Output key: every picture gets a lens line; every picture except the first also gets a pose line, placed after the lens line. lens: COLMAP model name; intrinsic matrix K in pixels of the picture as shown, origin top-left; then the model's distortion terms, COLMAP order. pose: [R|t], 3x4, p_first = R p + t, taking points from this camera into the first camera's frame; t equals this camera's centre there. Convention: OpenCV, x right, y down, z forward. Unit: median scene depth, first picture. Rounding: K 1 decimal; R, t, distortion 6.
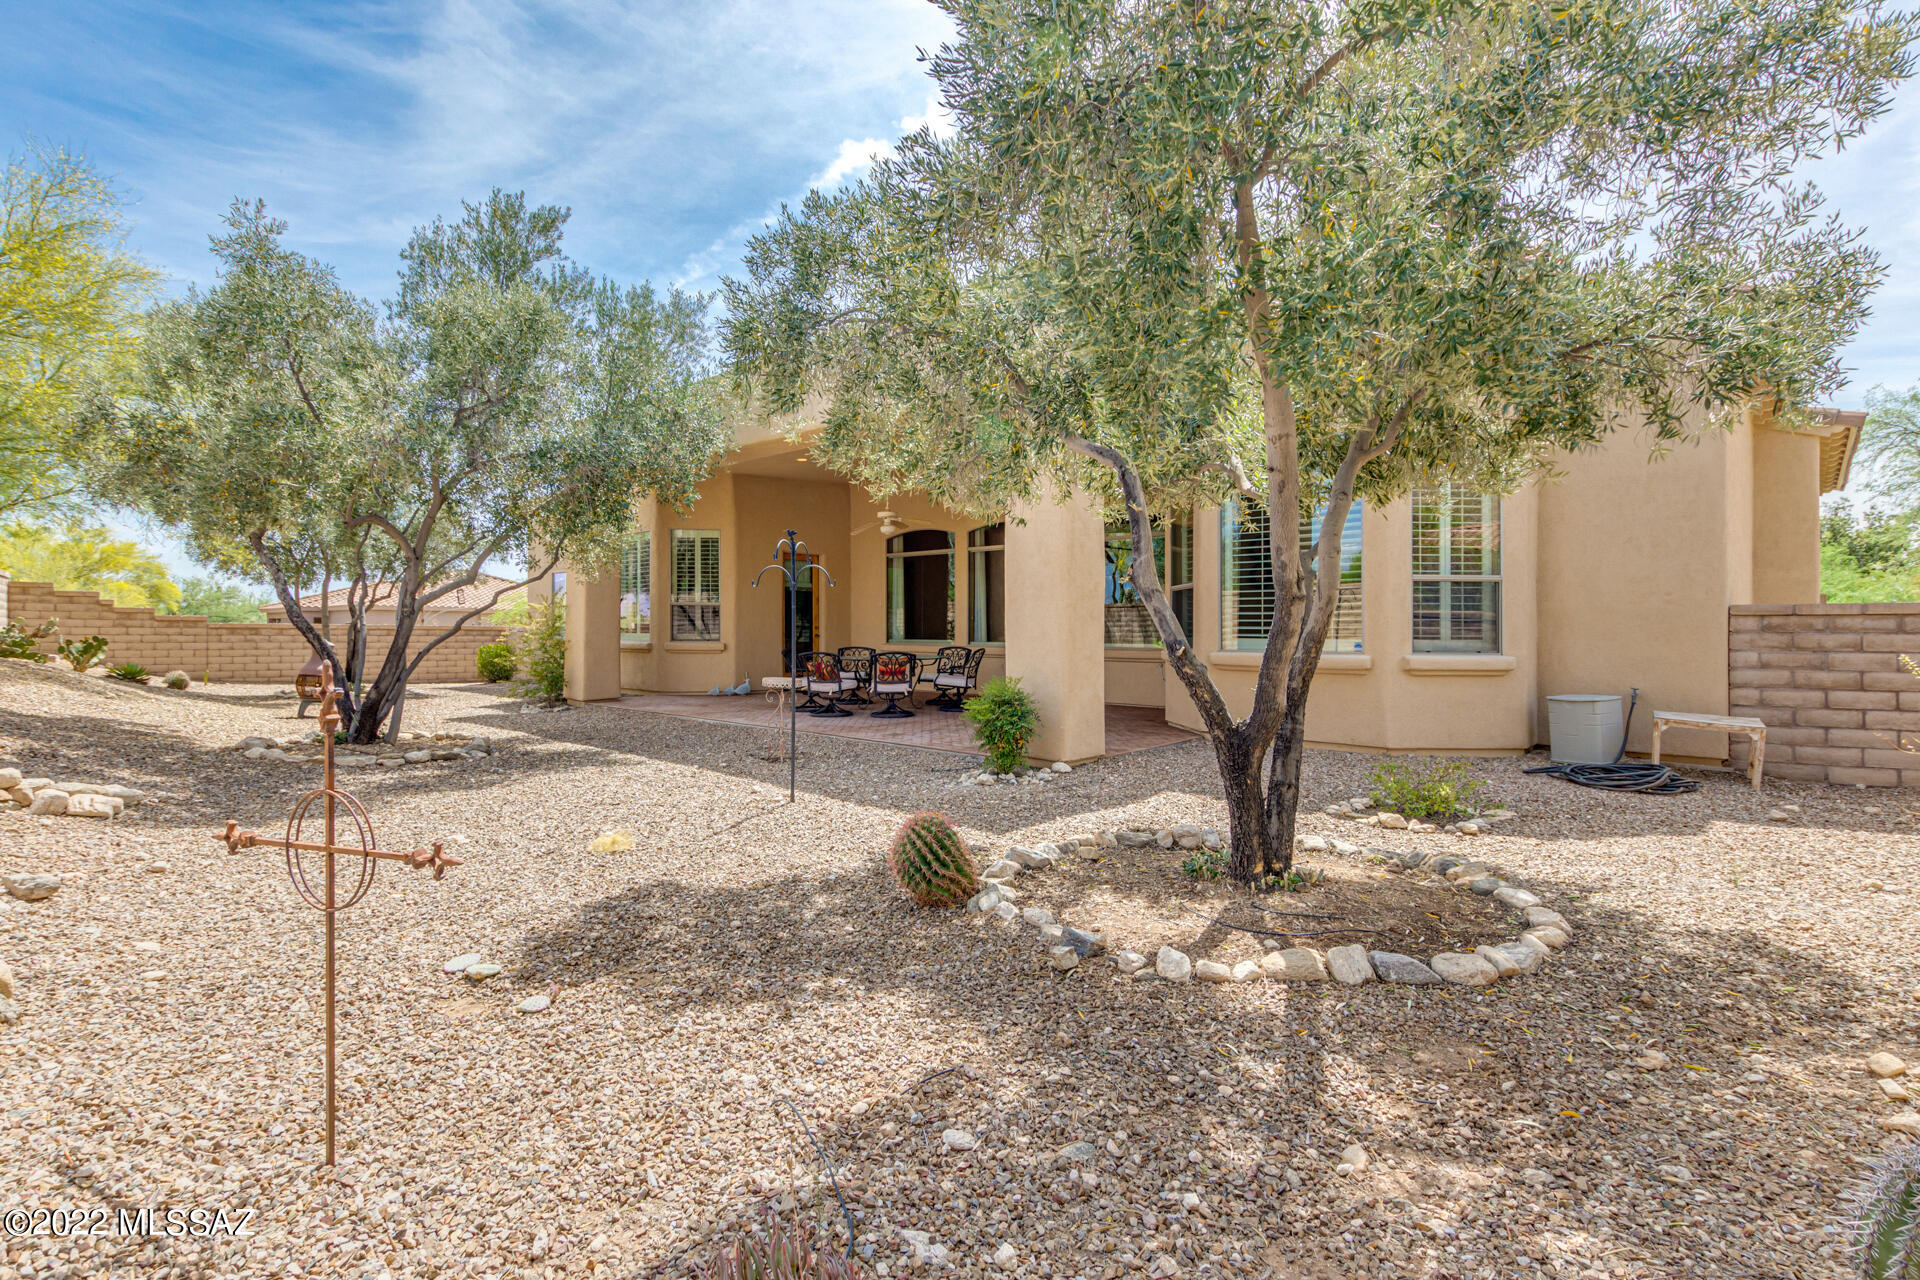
lens RADIAL K [[1087.1, 0, 1069.4], [0, 1087.1, 672.5], [0, 0, 1]] dist [0.021525, -0.000923]
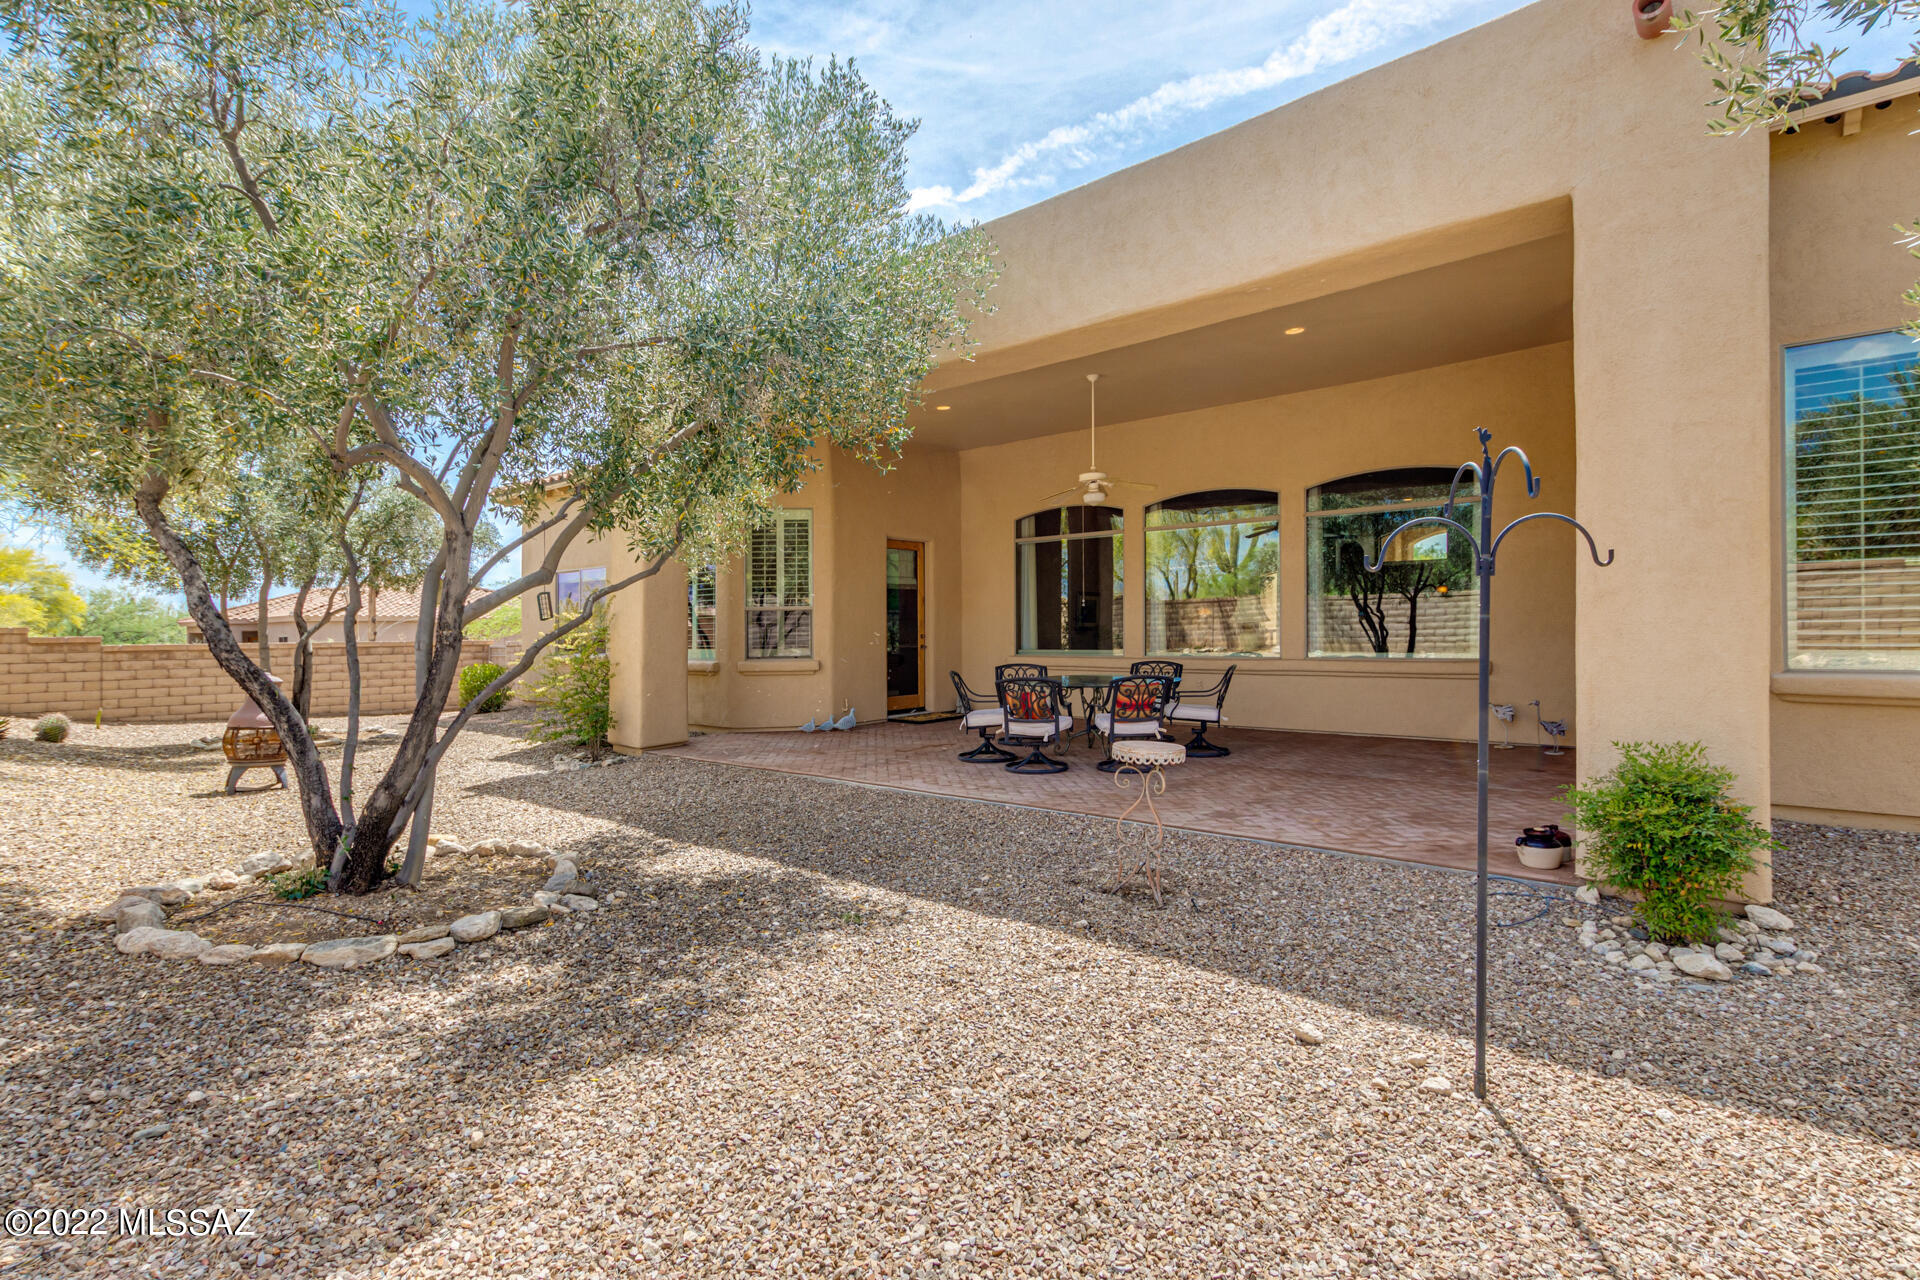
lens RADIAL K [[932.5, 0, 963.6], [0, 932.5, 636.0], [0, 0, 1]] dist [0.021169, -0.013280]
pose [[0.998247, -0.018592, 0.056197, -0.254566], [0.020086, 0.999456, -0.026149, -0.025322], [-0.055681, 0.027231, 0.998077, 0.359236]]
